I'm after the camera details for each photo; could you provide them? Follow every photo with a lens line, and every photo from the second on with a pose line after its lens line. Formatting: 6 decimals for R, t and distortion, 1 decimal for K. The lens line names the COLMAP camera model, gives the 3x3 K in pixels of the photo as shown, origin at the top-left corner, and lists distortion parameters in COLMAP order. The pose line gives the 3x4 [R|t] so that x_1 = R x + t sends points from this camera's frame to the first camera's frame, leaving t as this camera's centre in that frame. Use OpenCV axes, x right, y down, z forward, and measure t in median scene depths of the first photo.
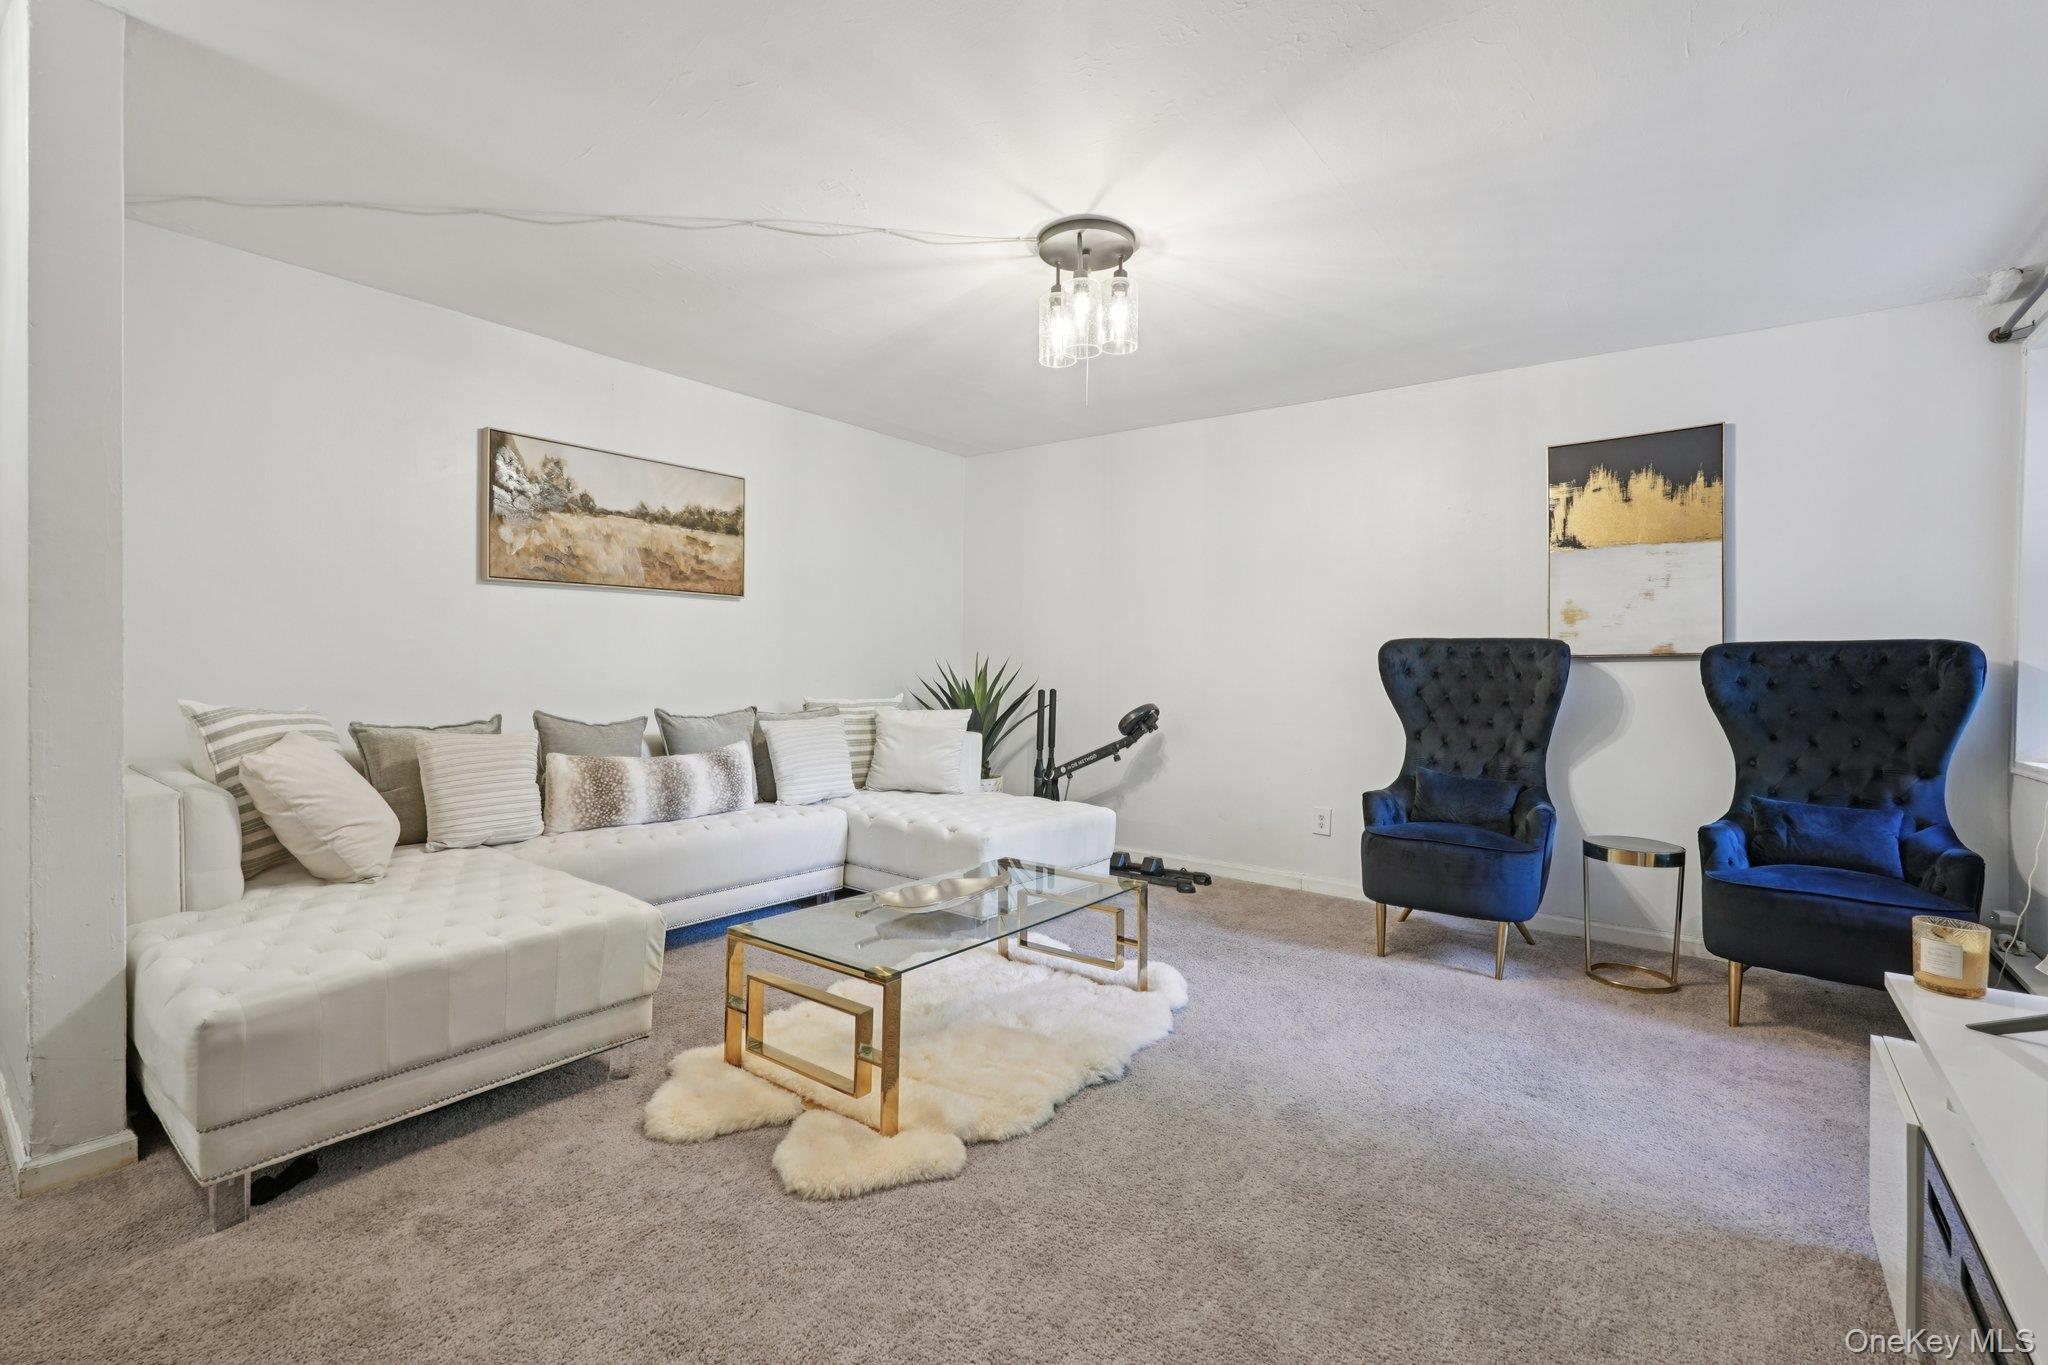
lens RADIAL K [[909.2, 0, 1018.2], [0, 909.2, 668.1], [0, 0, 1]] dist [-0.015814, 0.007509]
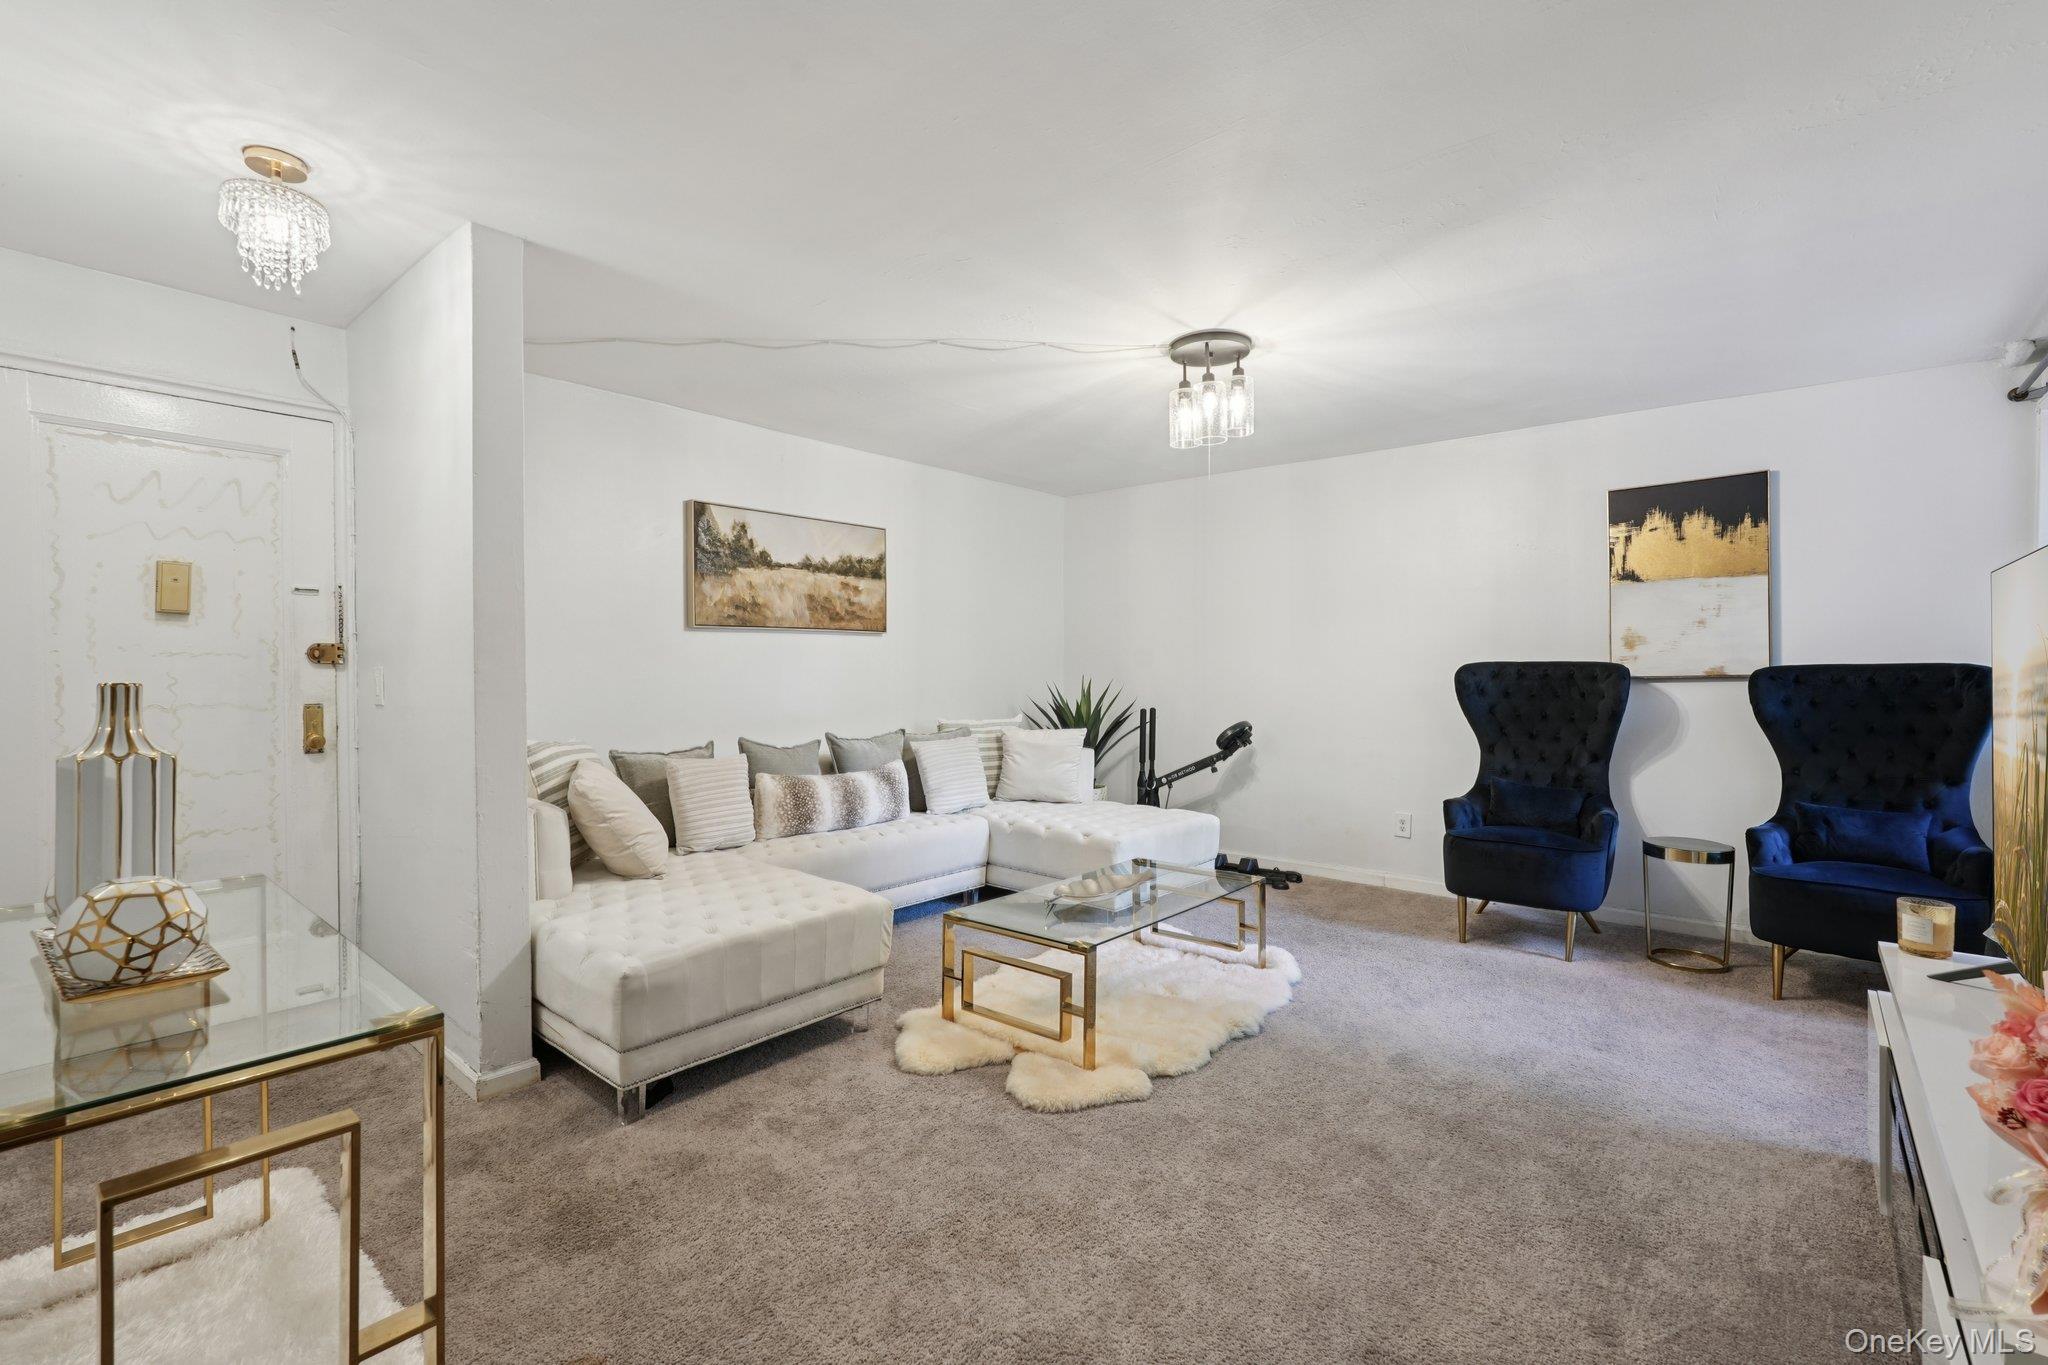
lens RADIAL K [[909.2, 0, 1018.8], [0, 909.2, 677.2], [0, 0, 1]] dist [-0.015814, 0.007509]
pose [[0.998548, -0.013741, -0.052084, -0.101812], [0.014007, 0.999891, 0.004748, -0.033395], [0.052013, -0.005470, 0.998631, -0.182520]]
